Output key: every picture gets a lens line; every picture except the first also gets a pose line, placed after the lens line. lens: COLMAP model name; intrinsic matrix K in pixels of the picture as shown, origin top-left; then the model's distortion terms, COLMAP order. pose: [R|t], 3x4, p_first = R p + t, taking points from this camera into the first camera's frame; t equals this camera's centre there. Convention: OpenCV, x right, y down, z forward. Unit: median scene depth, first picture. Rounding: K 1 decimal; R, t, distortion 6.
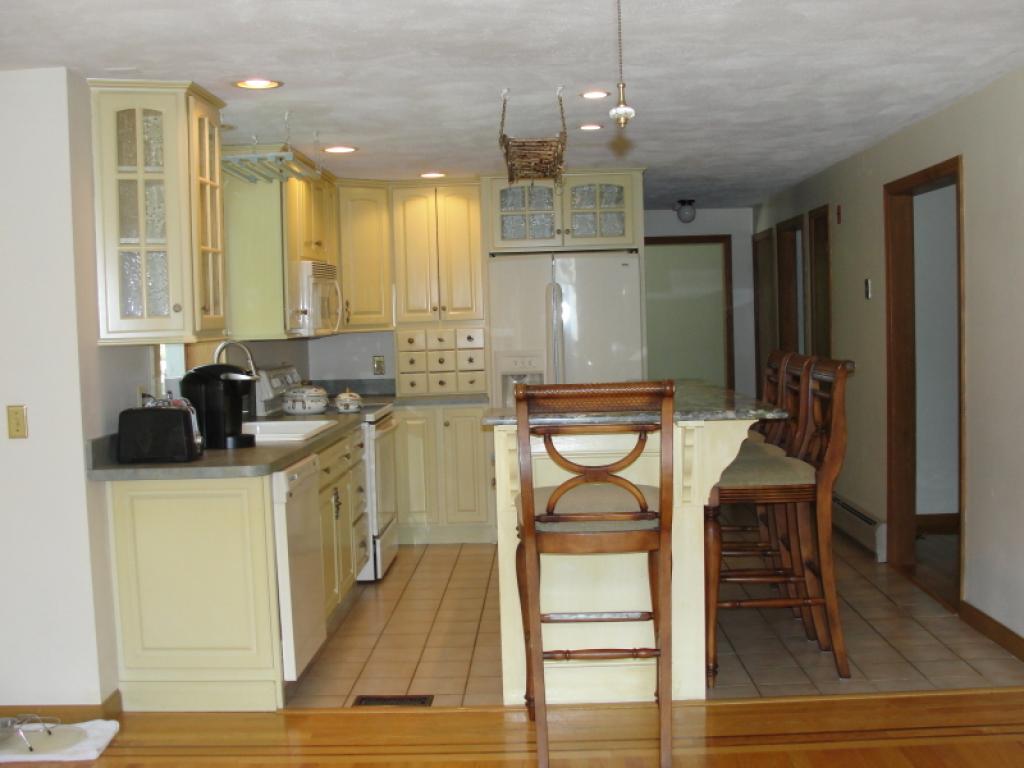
lens RADIAL K [[1169.9, 0, 512.0], [0, 1169.9, 384.0], [0, 0, 1]] dist [-0.192115, 0.054761]
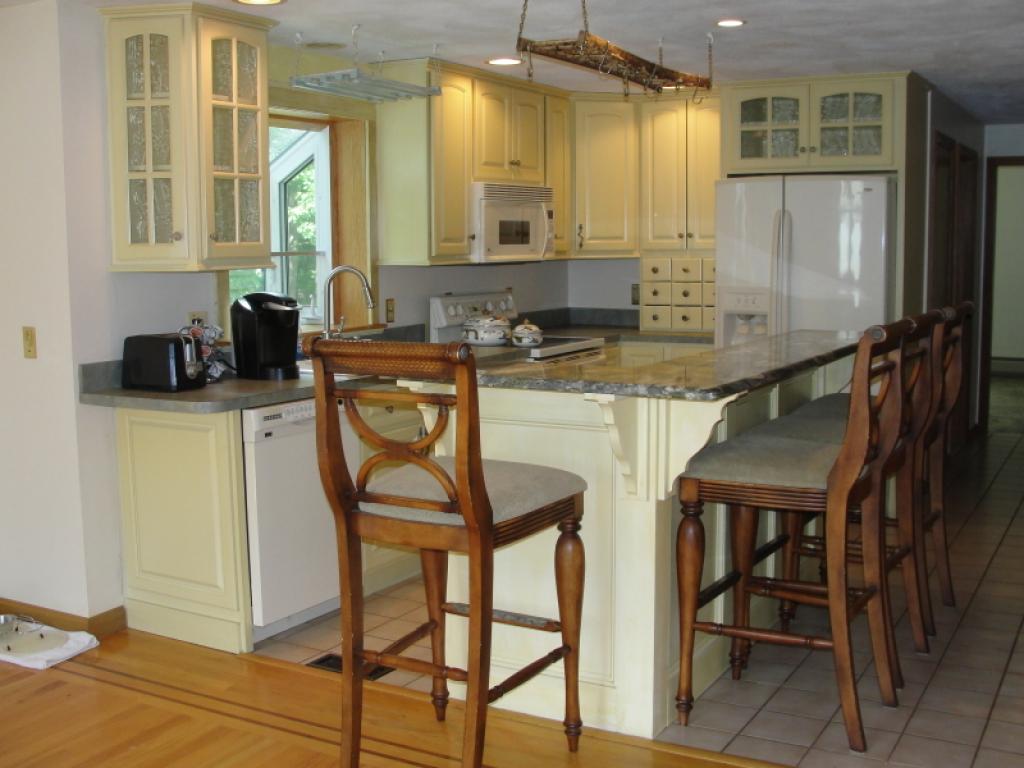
lens RADIAL K [[1169.9, 0, 512.0], [0, 1169.9, 384.0], [0, 0, 1]] dist [-0.192115, 0.054761]
pose [[0.885646, 0.078992, -0.457593, 0.285834], [-0.045604, 0.995457, 0.083576, -0.023345], [0.462116, -0.053151, 0.885225, 0.171558]]
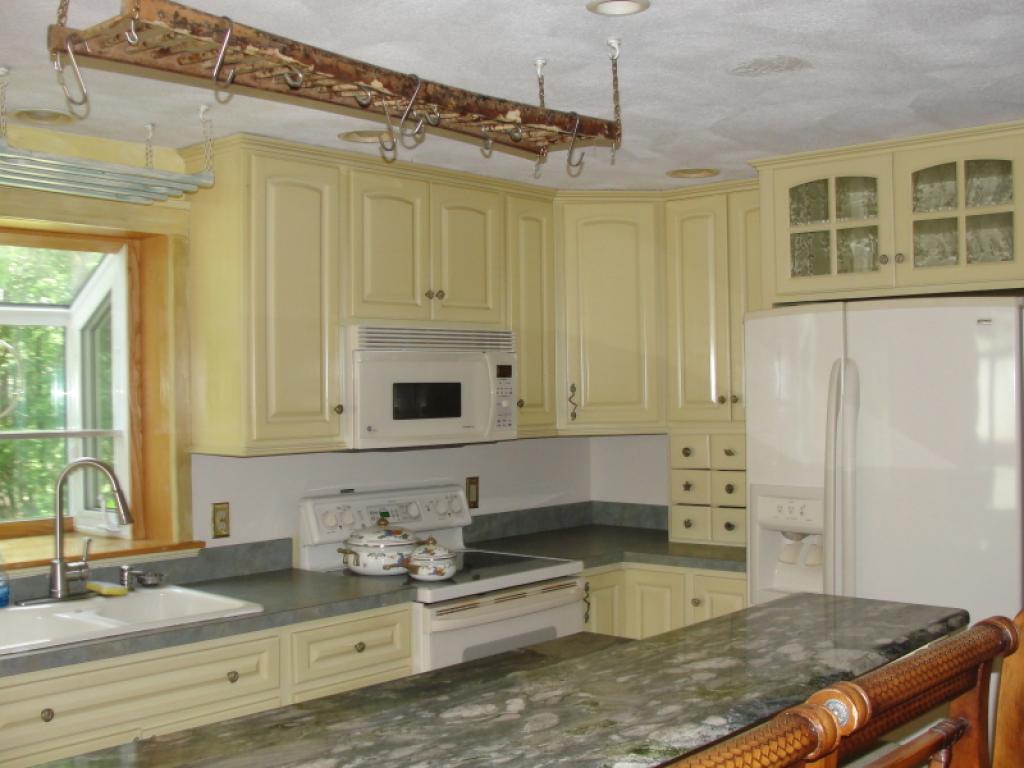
lens RADIAL K [[1169.9, 0, 512.0], [0, 1169.9, 384.0], [0, 0, 1]] dist [-0.192115, 0.054761]
pose [[0.766999, 0.016719, -0.641430, 0.275197], [-0.046897, 0.998448, -0.030052, -0.059821], [0.639932, 0.053131, 0.766592, 0.582441]]
